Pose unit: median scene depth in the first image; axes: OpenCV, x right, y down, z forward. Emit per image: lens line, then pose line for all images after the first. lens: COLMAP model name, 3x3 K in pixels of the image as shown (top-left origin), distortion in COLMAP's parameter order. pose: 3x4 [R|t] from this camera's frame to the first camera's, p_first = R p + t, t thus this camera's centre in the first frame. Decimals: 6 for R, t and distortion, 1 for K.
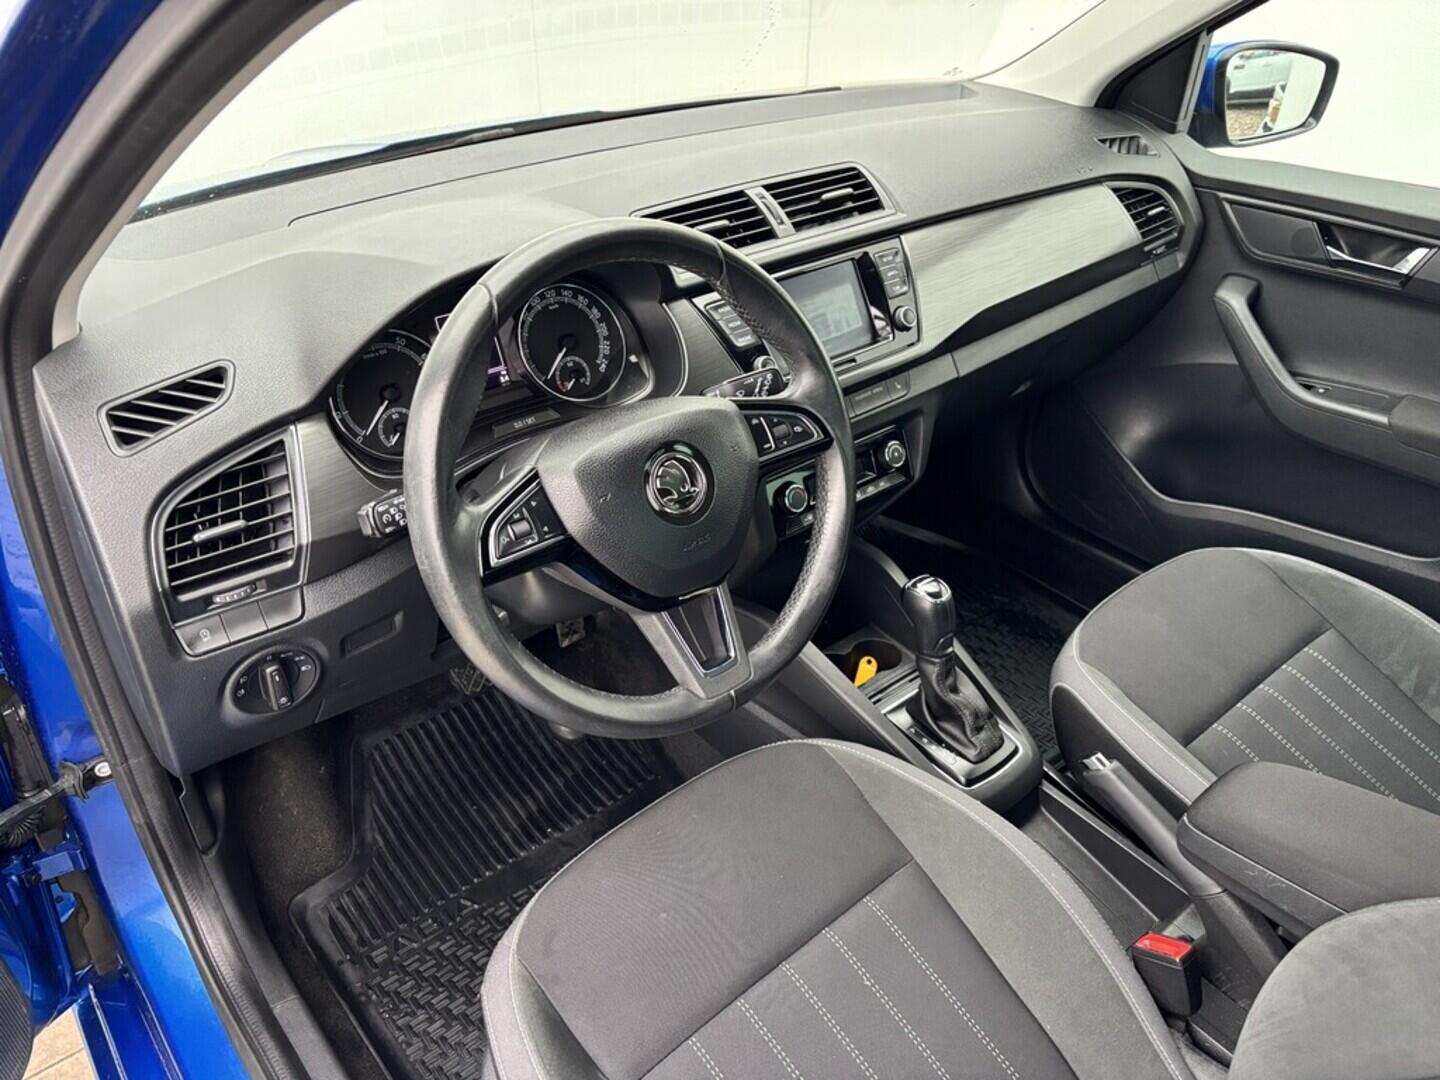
lens RADIAL K [[1117.1, 0, 738.3], [0, 1117.1, 570.3], [0, 0, 1]] dist [0.040397, -0.002788]
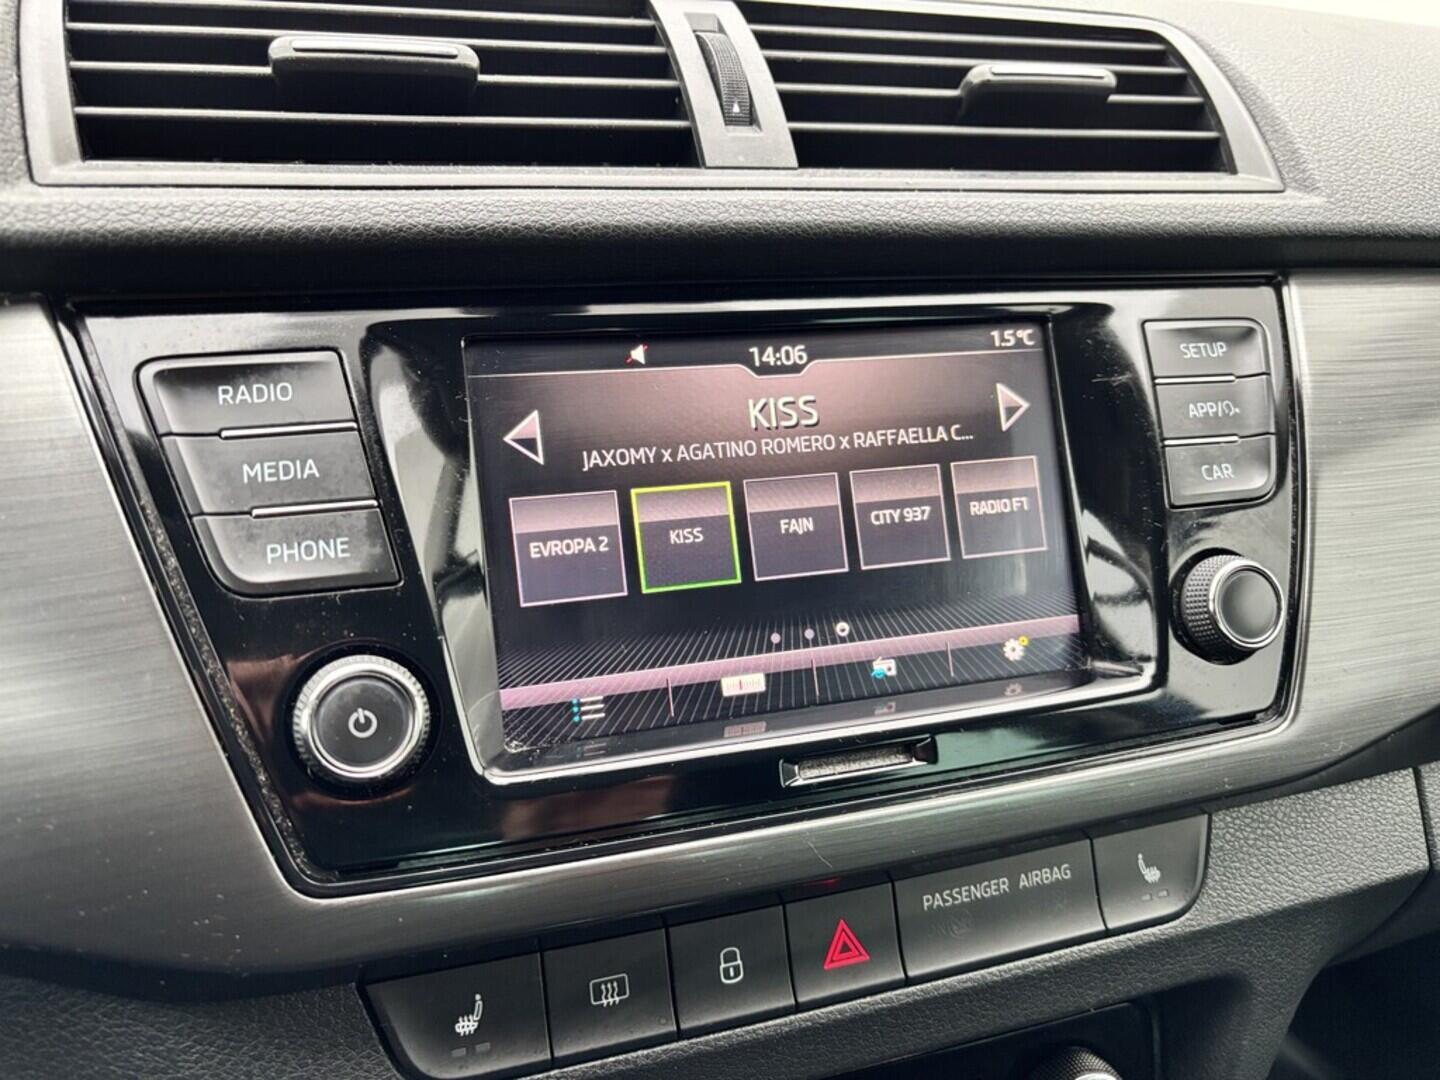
lens RADIAL K [[1121.4, 0, 715.8], [0, 1121.4, 546.3], [0, 0, 1]] dist [0.007694, -0.012149]
pose [[0.920648, 0.201618, -0.334302, 0.131798], [-0.251202, 0.961439, -0.111951, -0.192402], [0.298839, 0.187044, 0.935793, 0.786500]]
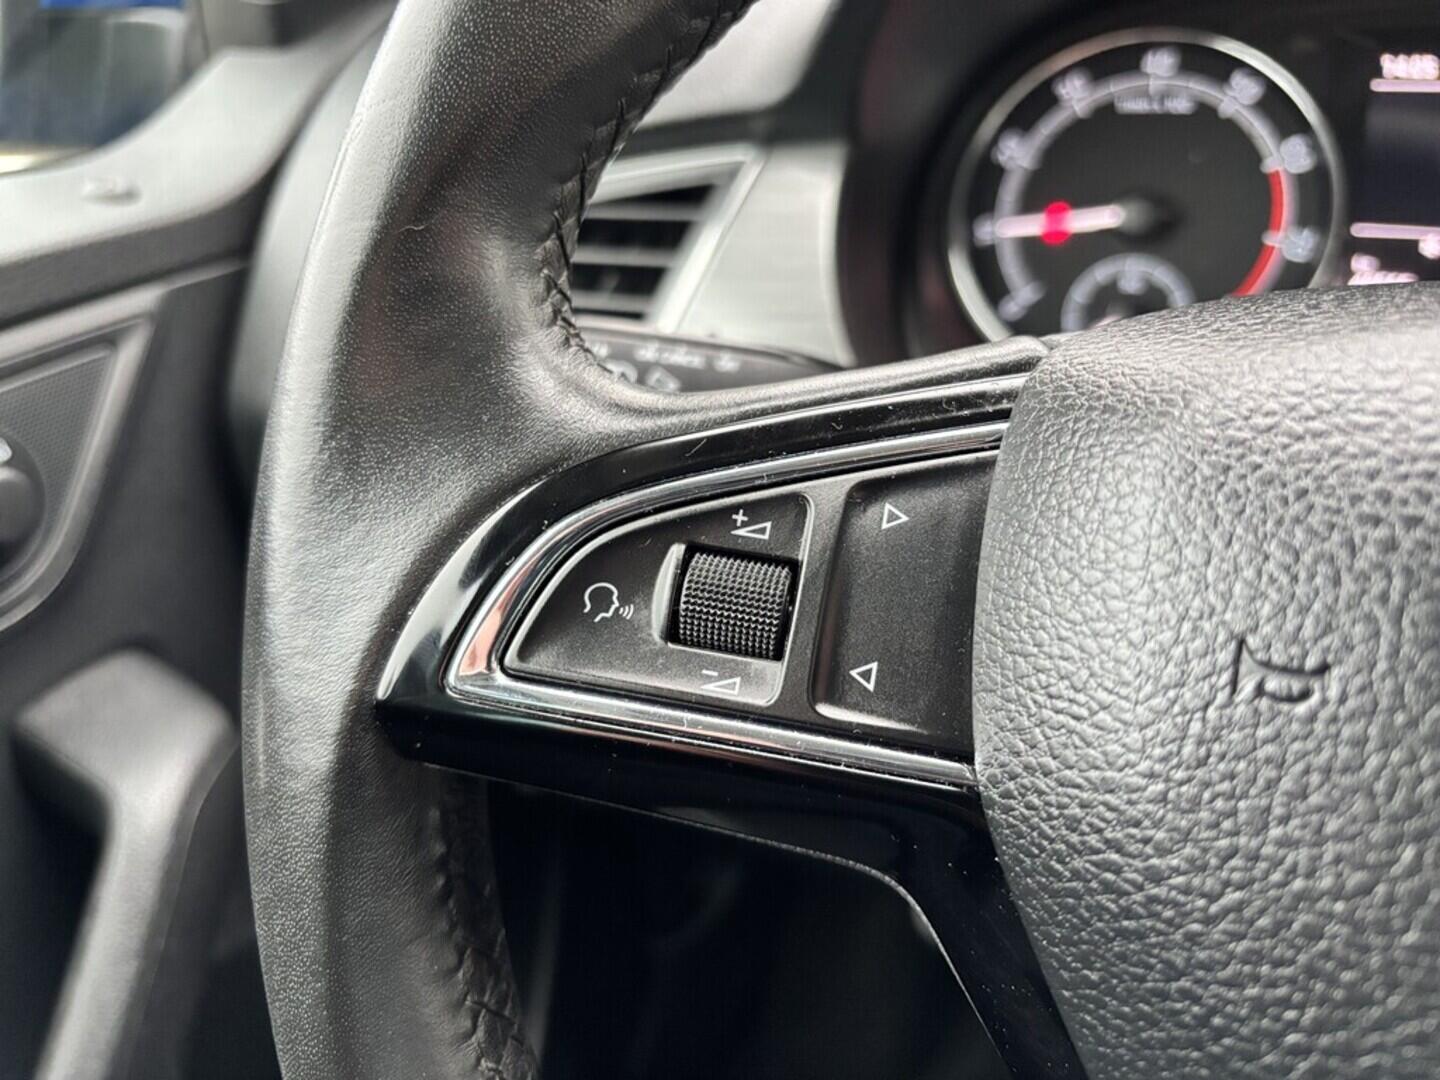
lens RADIAL K [[1106.3, 0, 721.9], [0, 1106.3, 560.5], [0, 0, 1]] dist [0.122231, -0.194422]
pose [[0.474525, 0.377973, -0.794961, -0.035581], [-0.451550, 0.879758, 0.148753, -0.044202], [0.755598, 0.288378, 0.588141, 0.602203]]
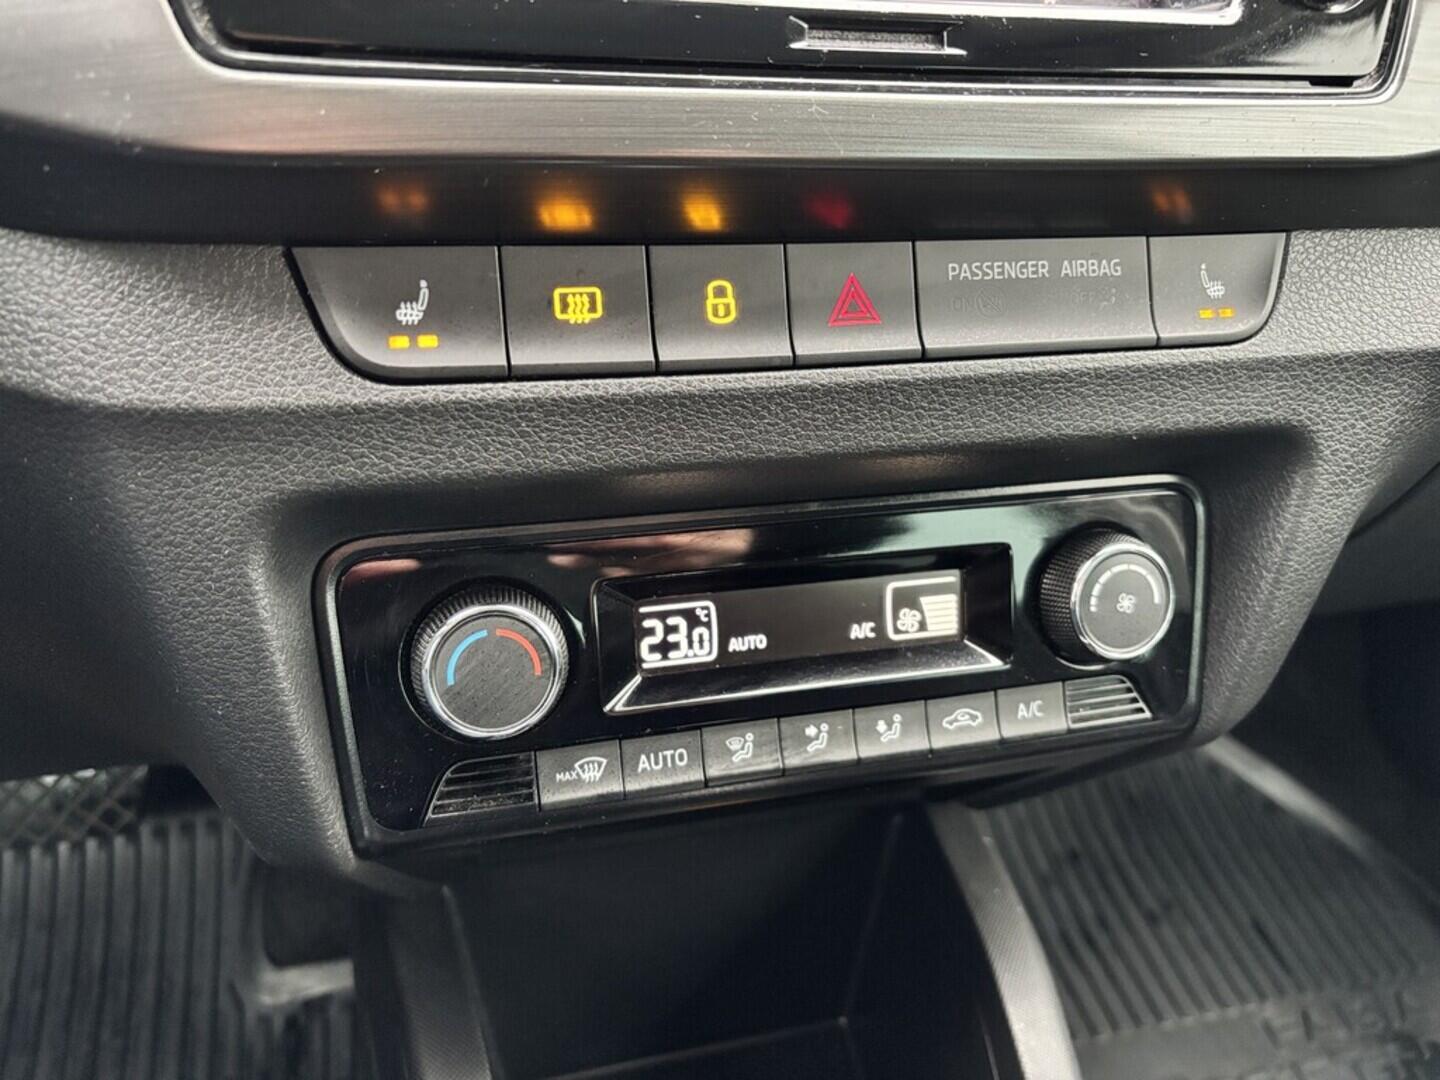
lens RADIAL K [[1128.0, 0, 720.6], [0, 1128.0, 543.3], [0, 0, 1]] dist [0.019444, -0.052746]
pose [[0.900113, 0.271212, -0.340939, 0.154053], [-0.290788, 0.956765, -0.006617, -0.098272], [0.324404, 0.105097, 0.940062, 0.832733]]
